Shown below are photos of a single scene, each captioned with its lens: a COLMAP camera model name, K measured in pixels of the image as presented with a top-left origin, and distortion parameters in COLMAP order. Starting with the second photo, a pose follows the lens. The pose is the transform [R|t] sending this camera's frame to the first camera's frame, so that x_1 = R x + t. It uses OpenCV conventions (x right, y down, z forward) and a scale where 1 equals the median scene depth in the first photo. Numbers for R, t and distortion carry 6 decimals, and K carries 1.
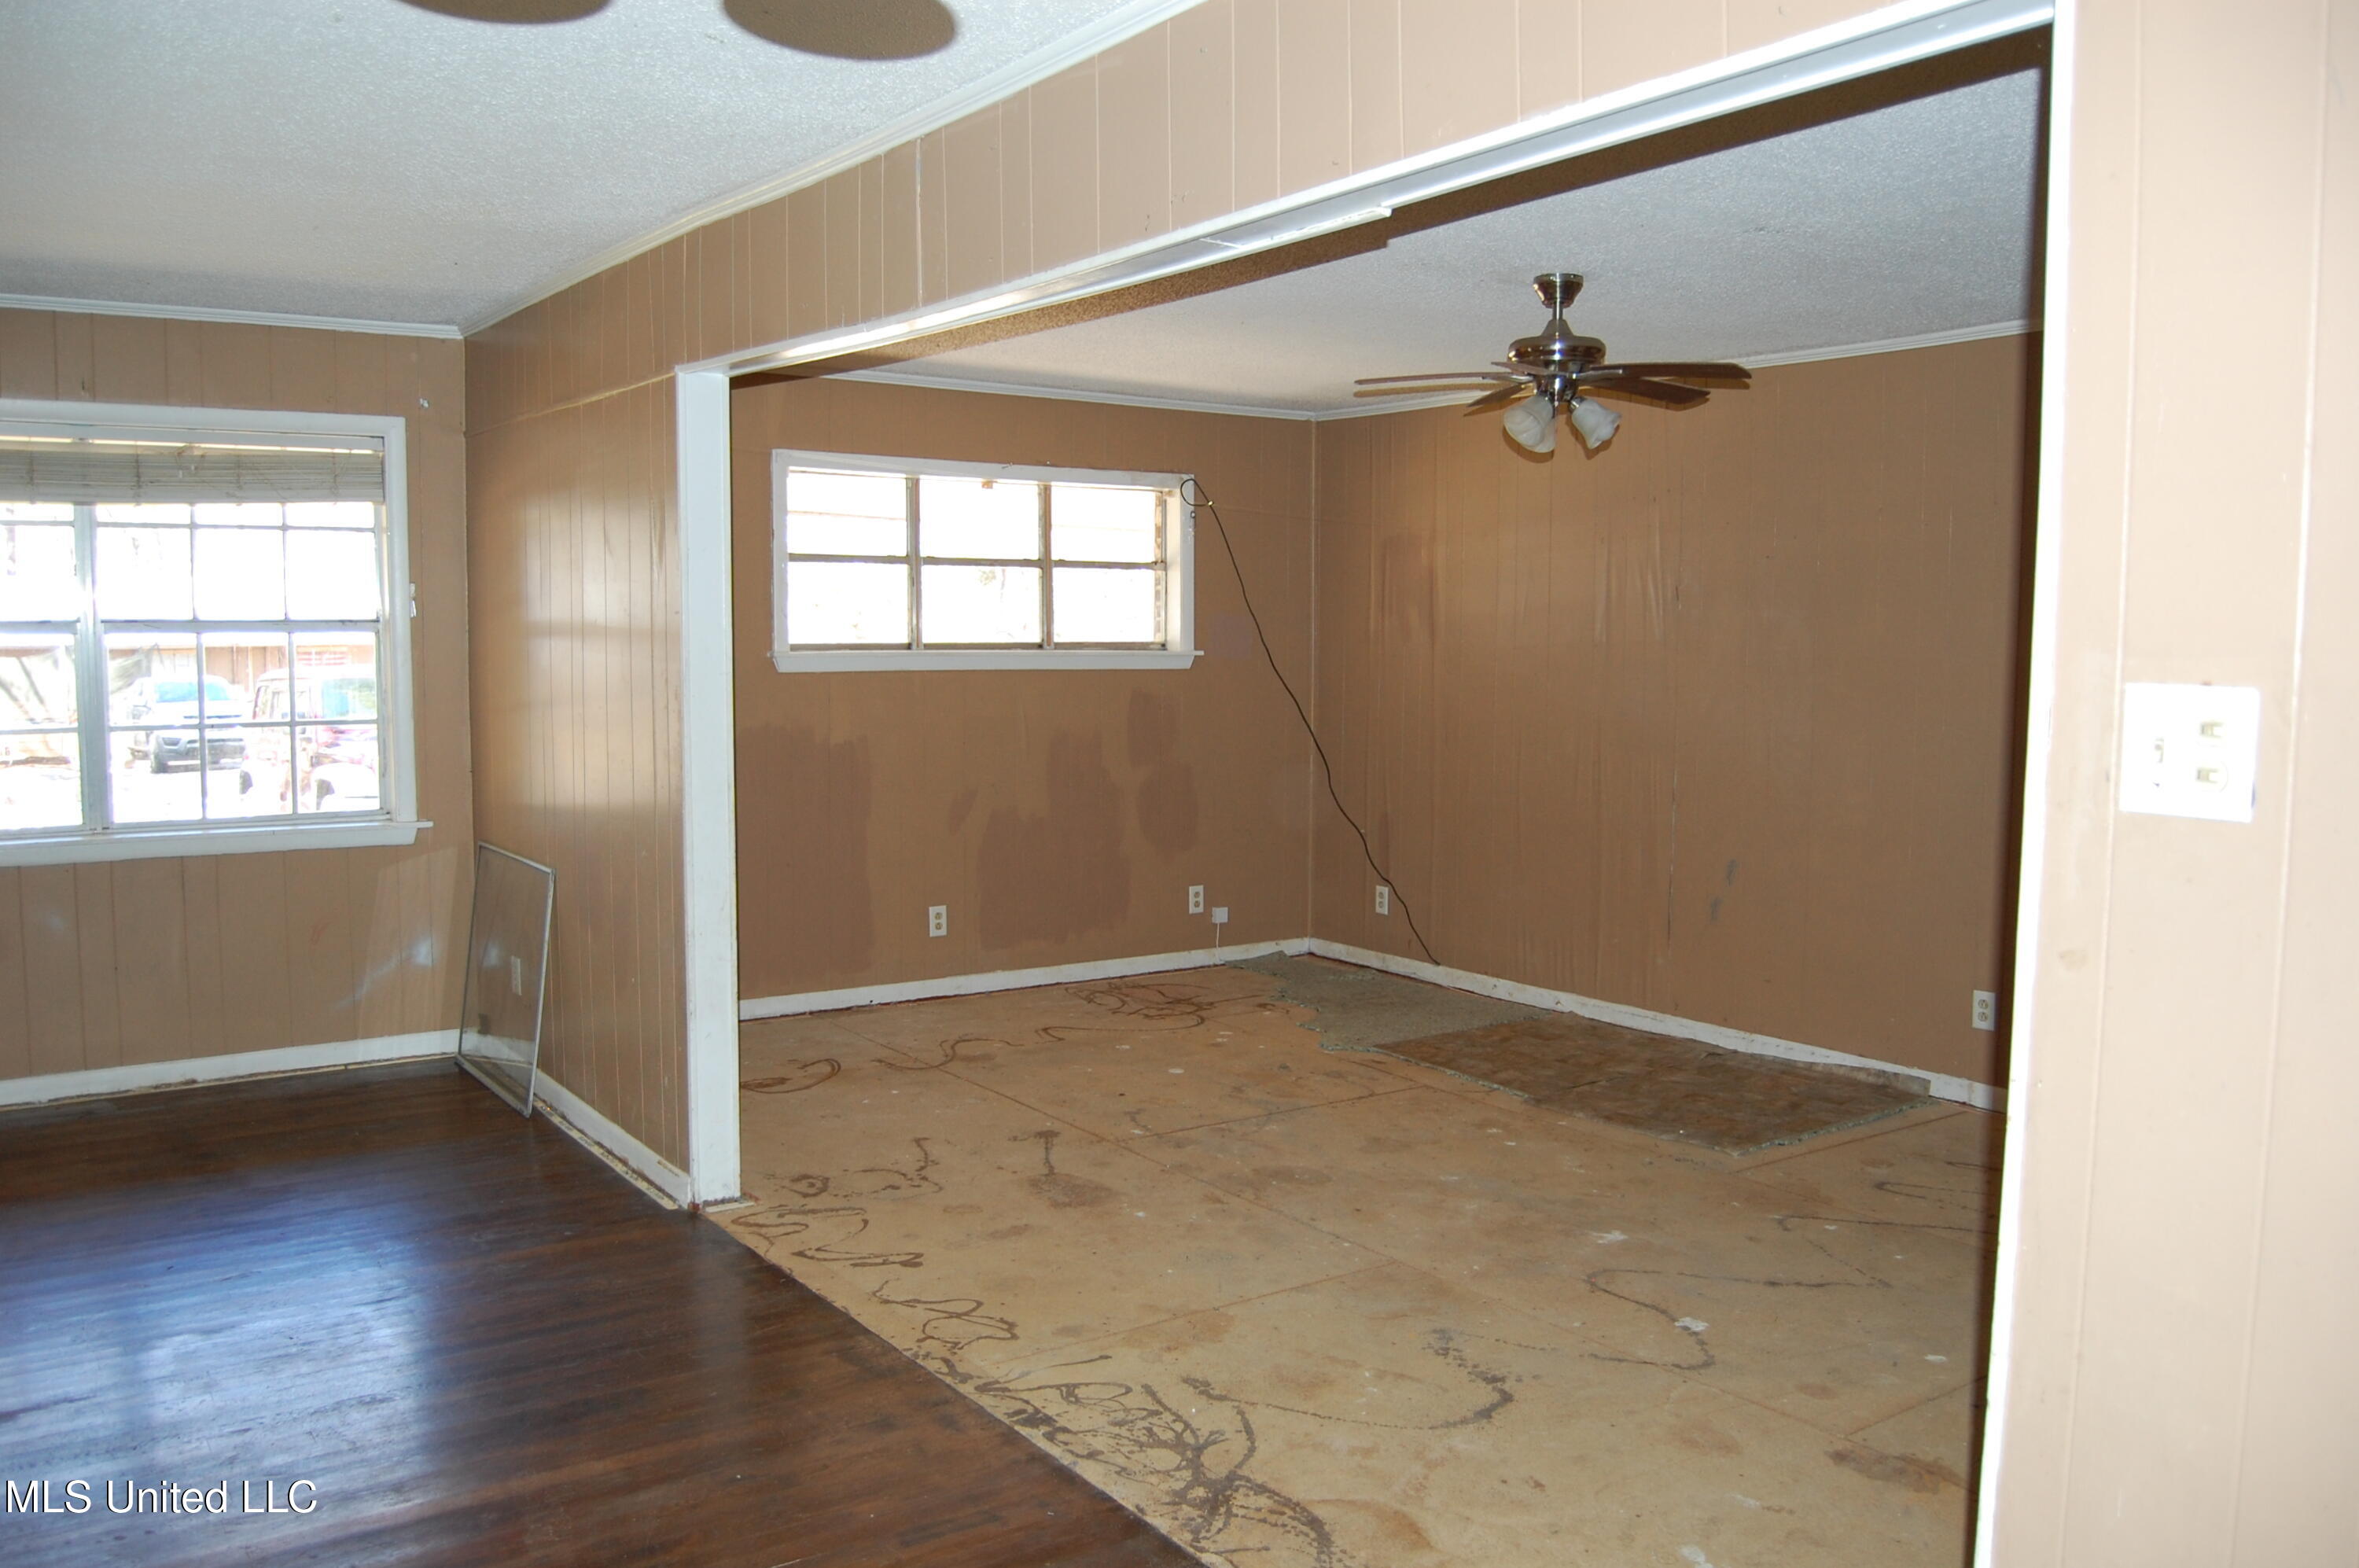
lens RADIAL K [[1836.2, 0, 1179.5], [0, 1836.2, 784.0], [0, 0, 1]] dist [-0.135894, 0.079939]
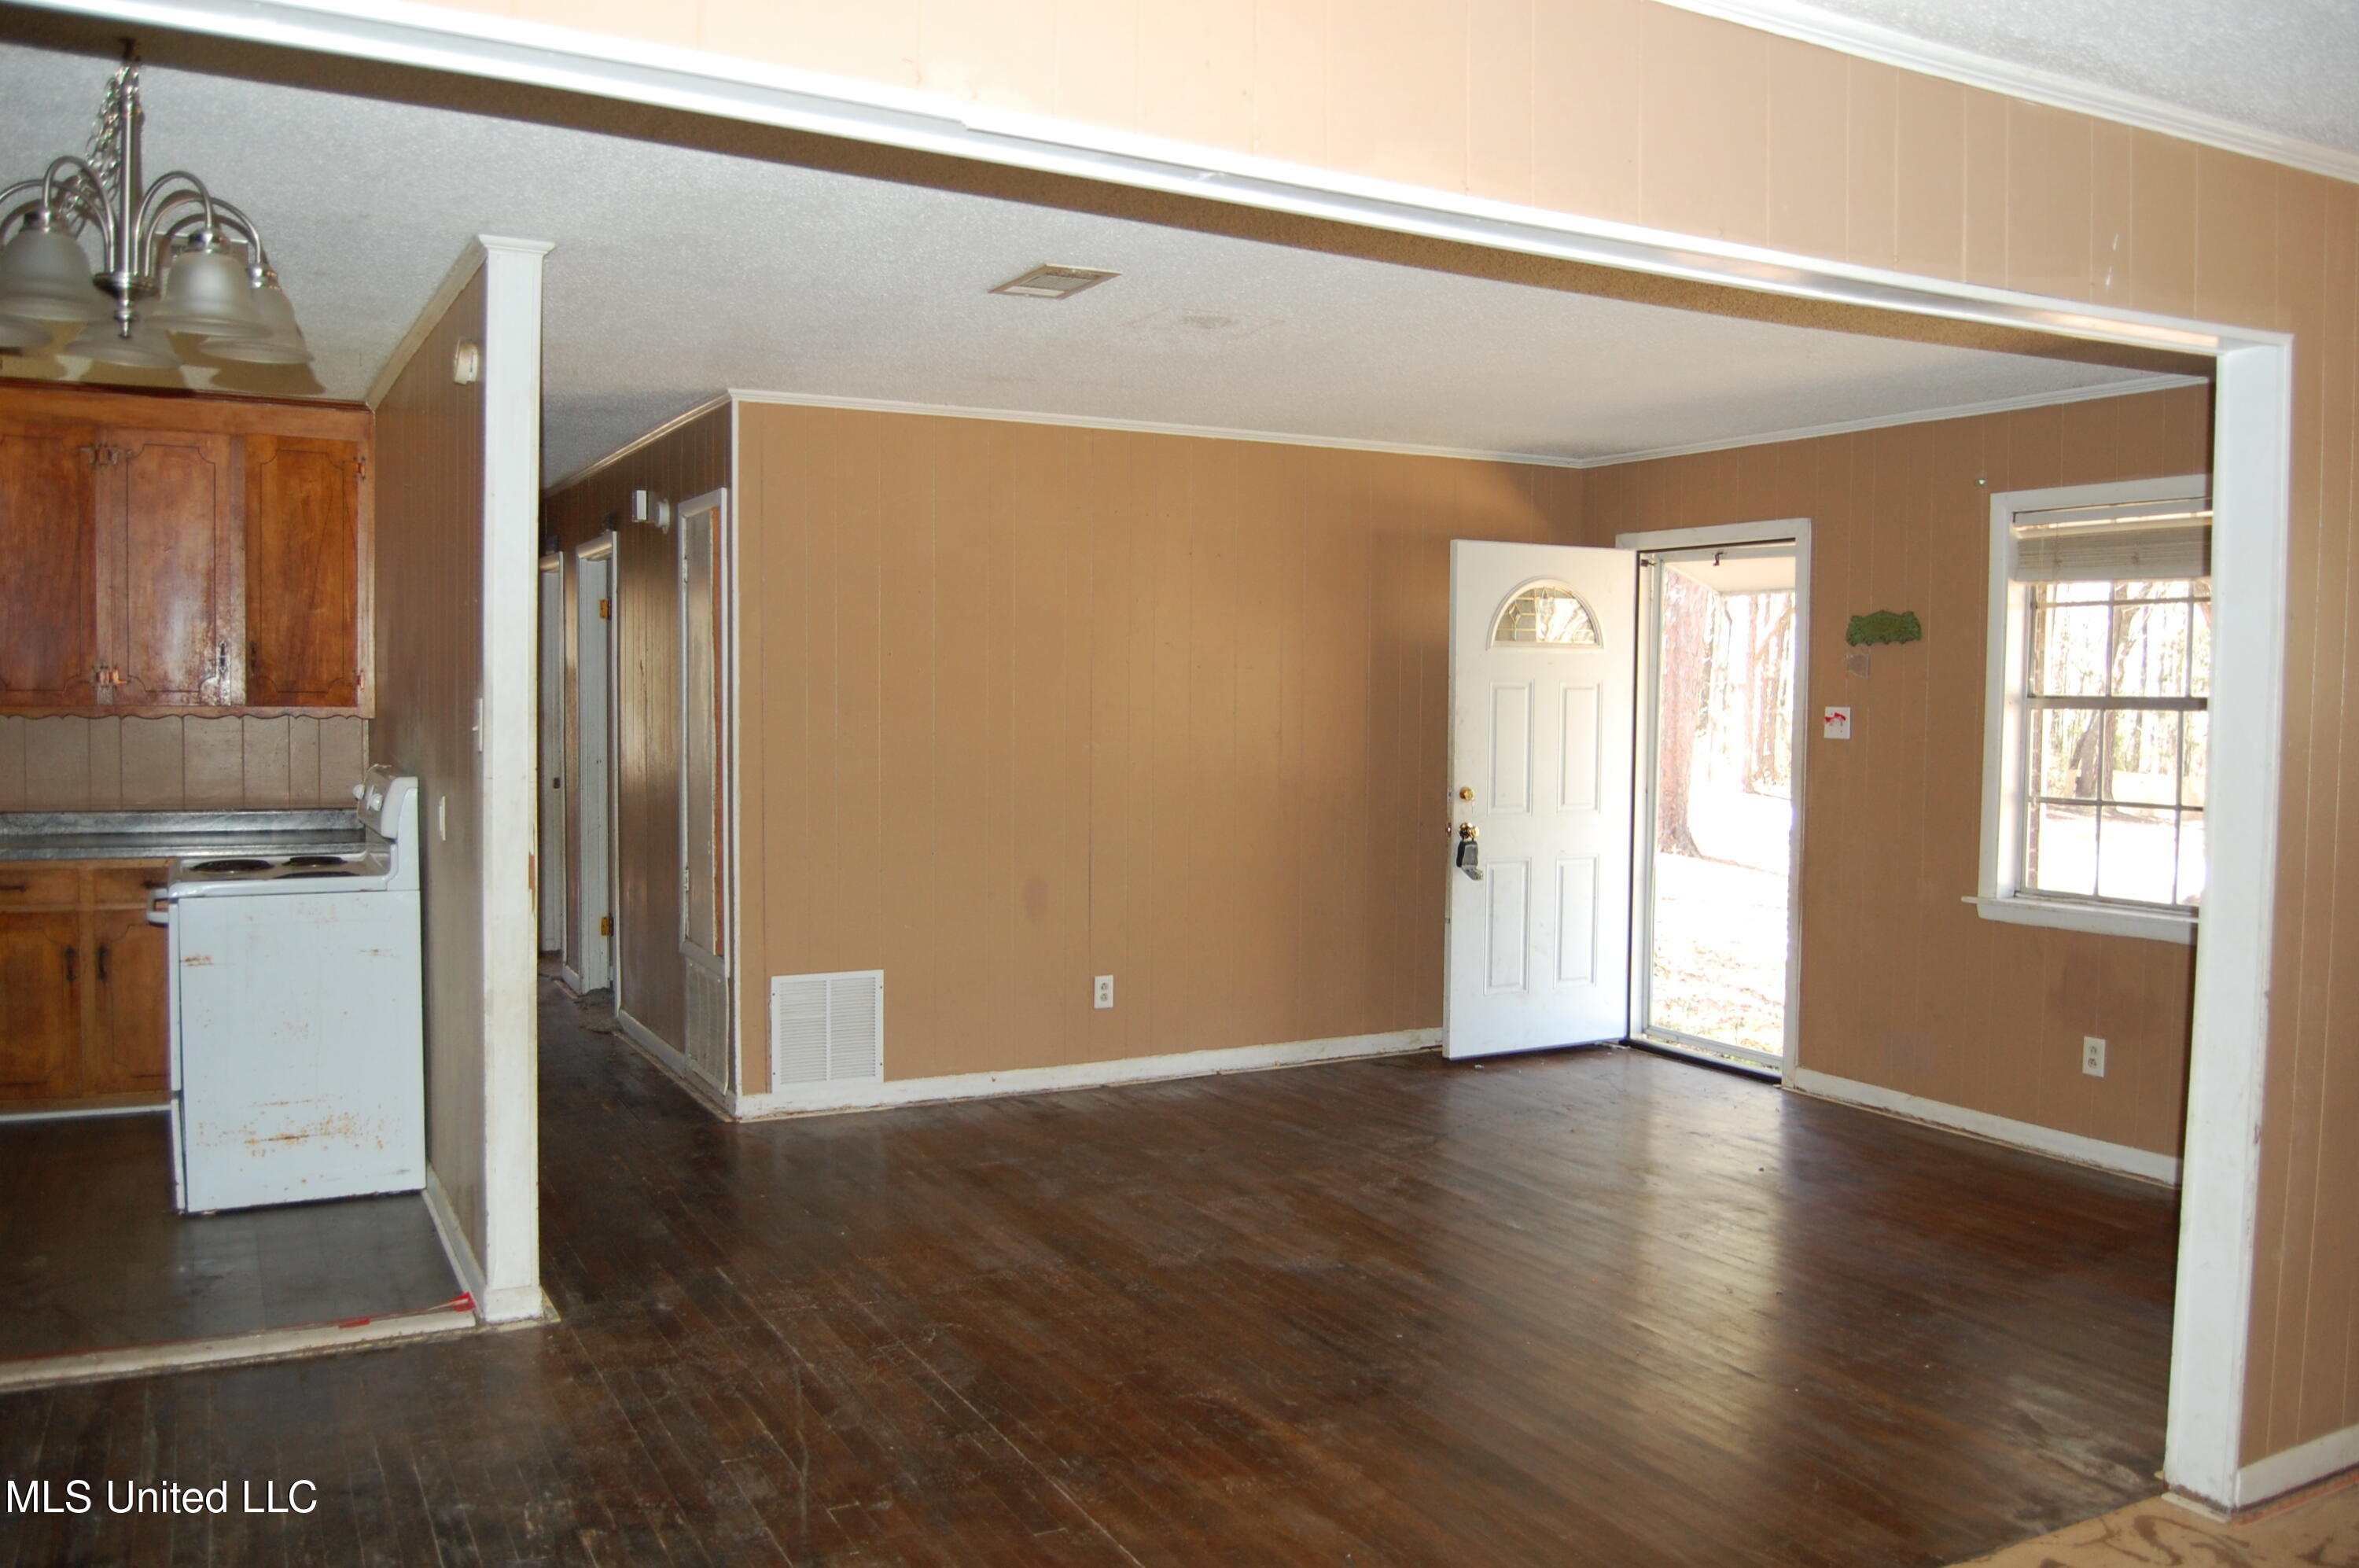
lens RADIAL K [[1836.2, 0, 1179.5], [0, 1836.2, 784.0], [0, 0, 1]] dist [-0.135894, 0.079939]
pose [[-0.132330, 0.045713, -0.990151, 0.640421], [-0.093610, 0.993895, 0.058397, -0.075830], [0.986776, 0.100416, -0.127243, 0.870679]]
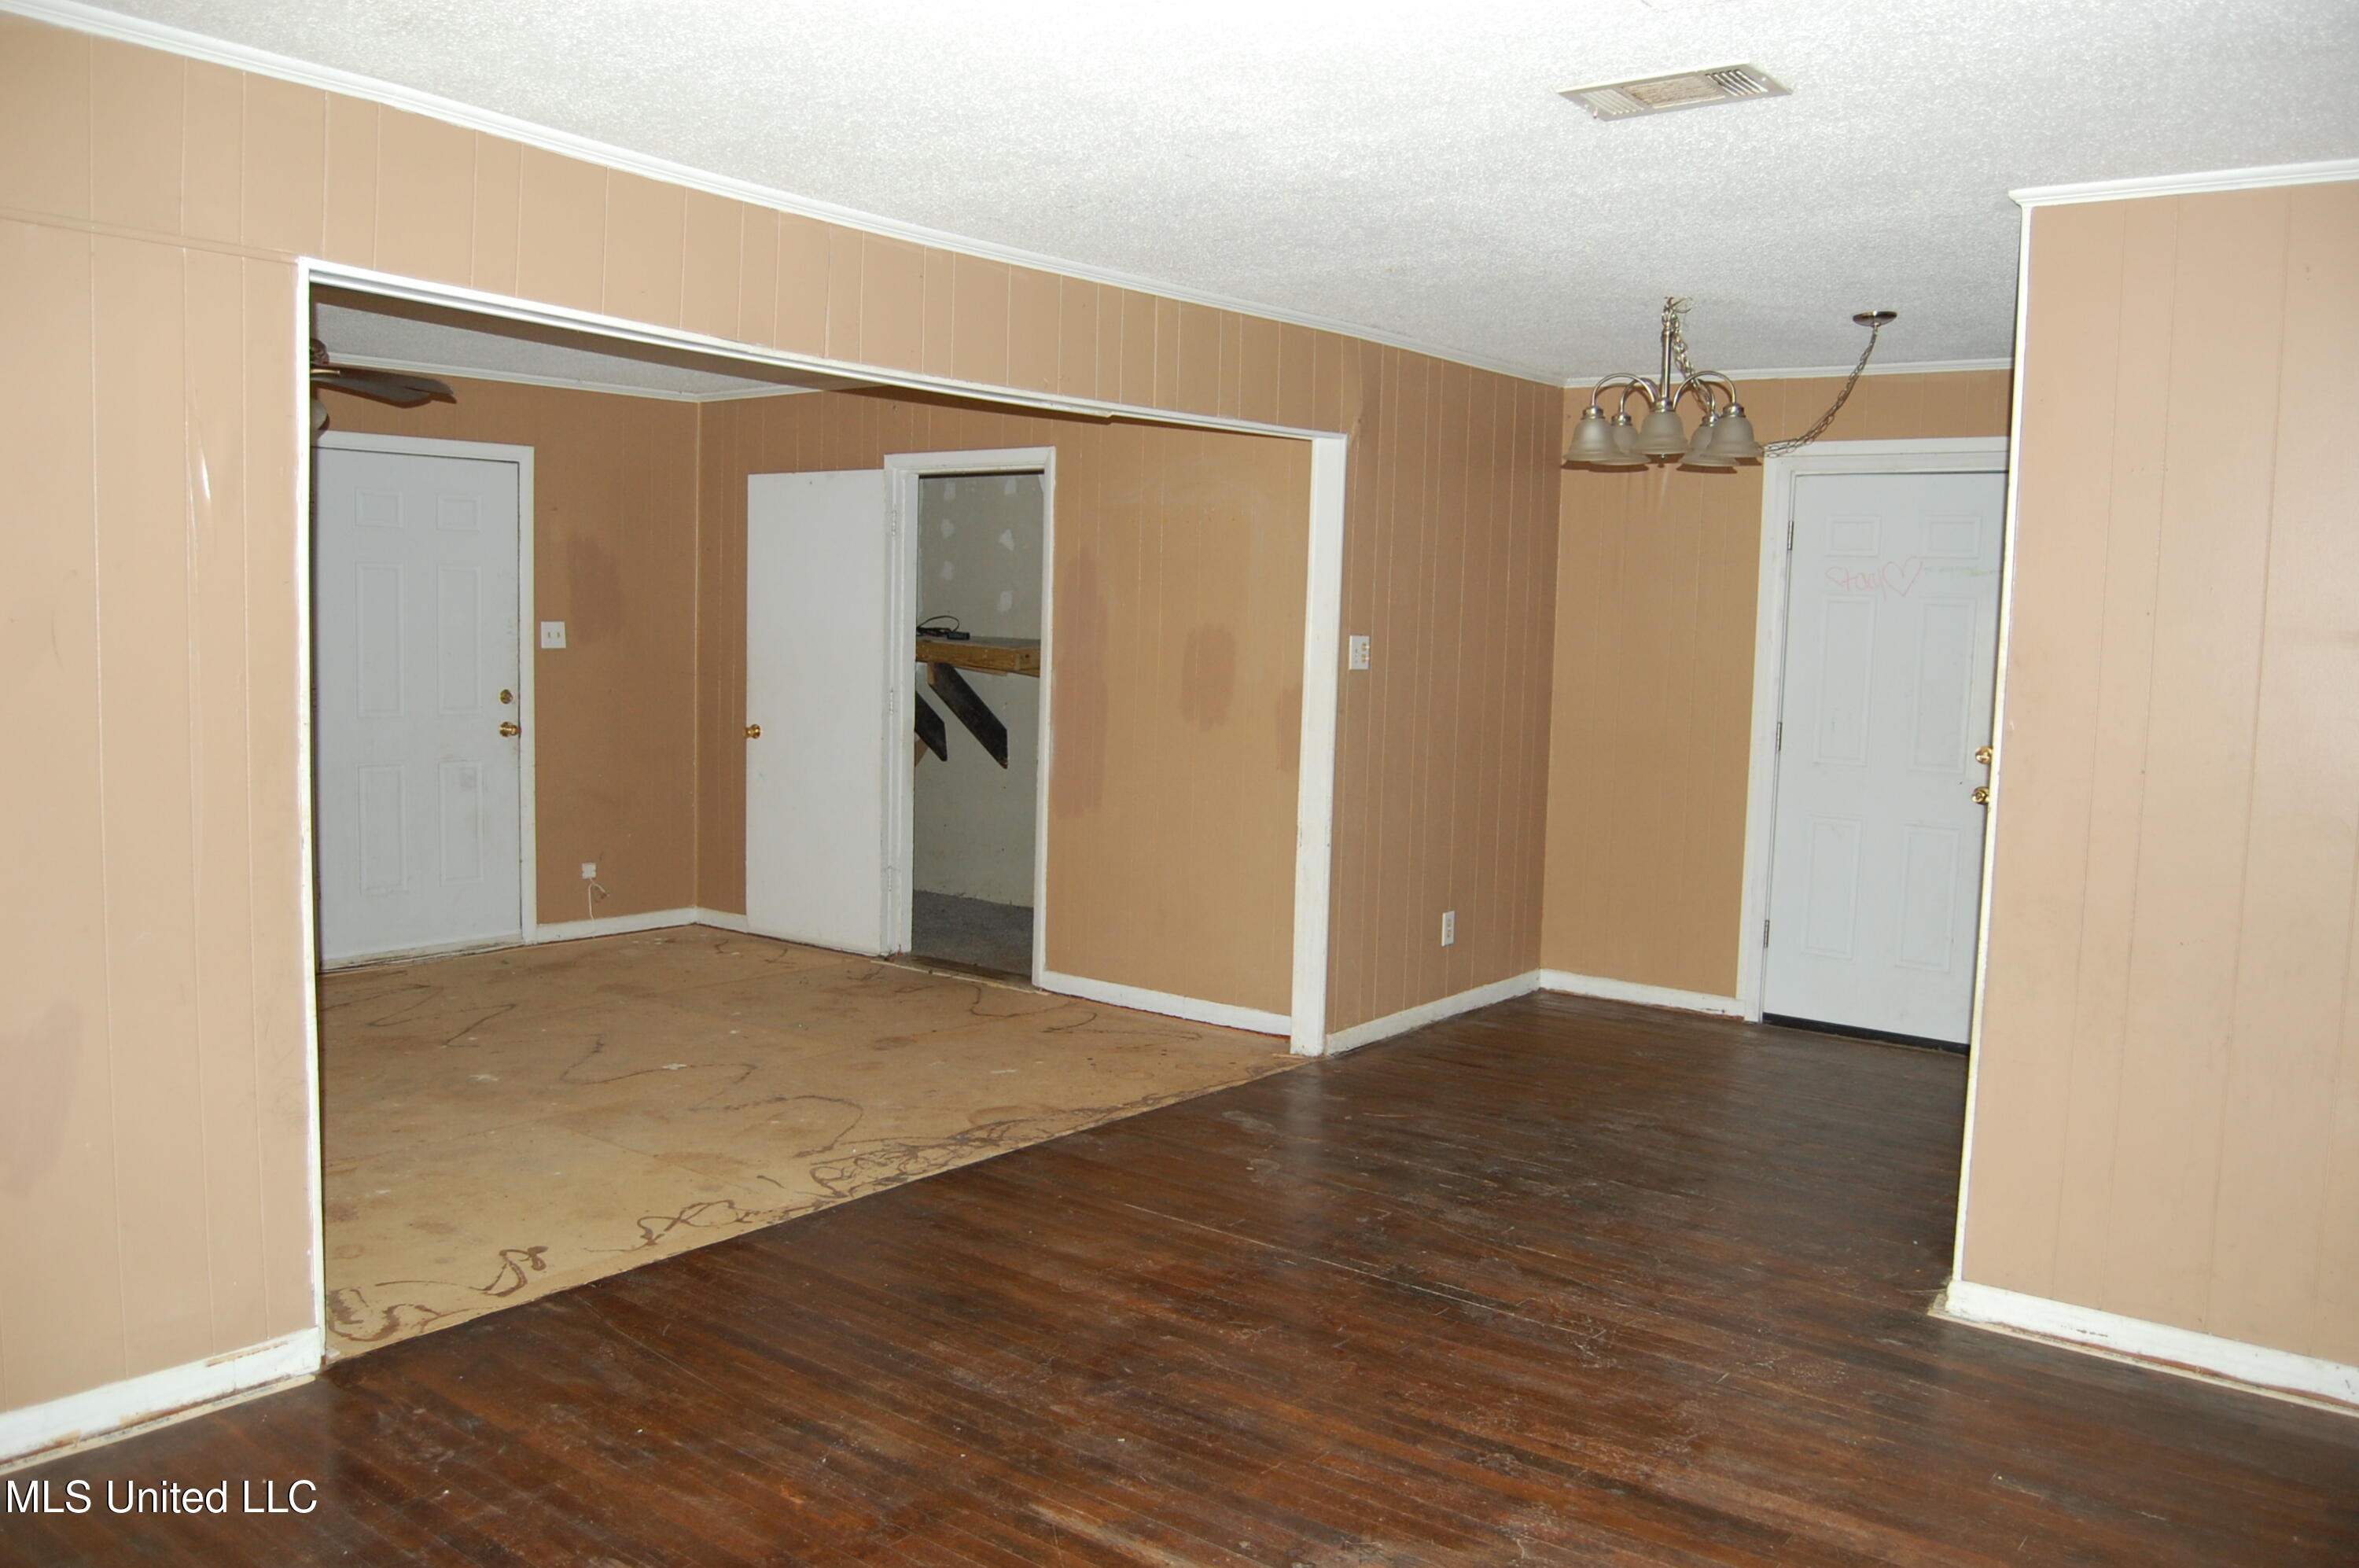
lens RADIAL K [[1836.2, 0, 1179.5], [0, 1836.2, 784.0], [0, 0, 1]] dist [-0.135894, 0.079939]
pose [[-0.287076, -0.102690, 0.952387, -1.412277], [0.046977, 0.991532, 0.121071, -0.114425], [-0.956755, 0.079497, -0.279821, 1.107199]]
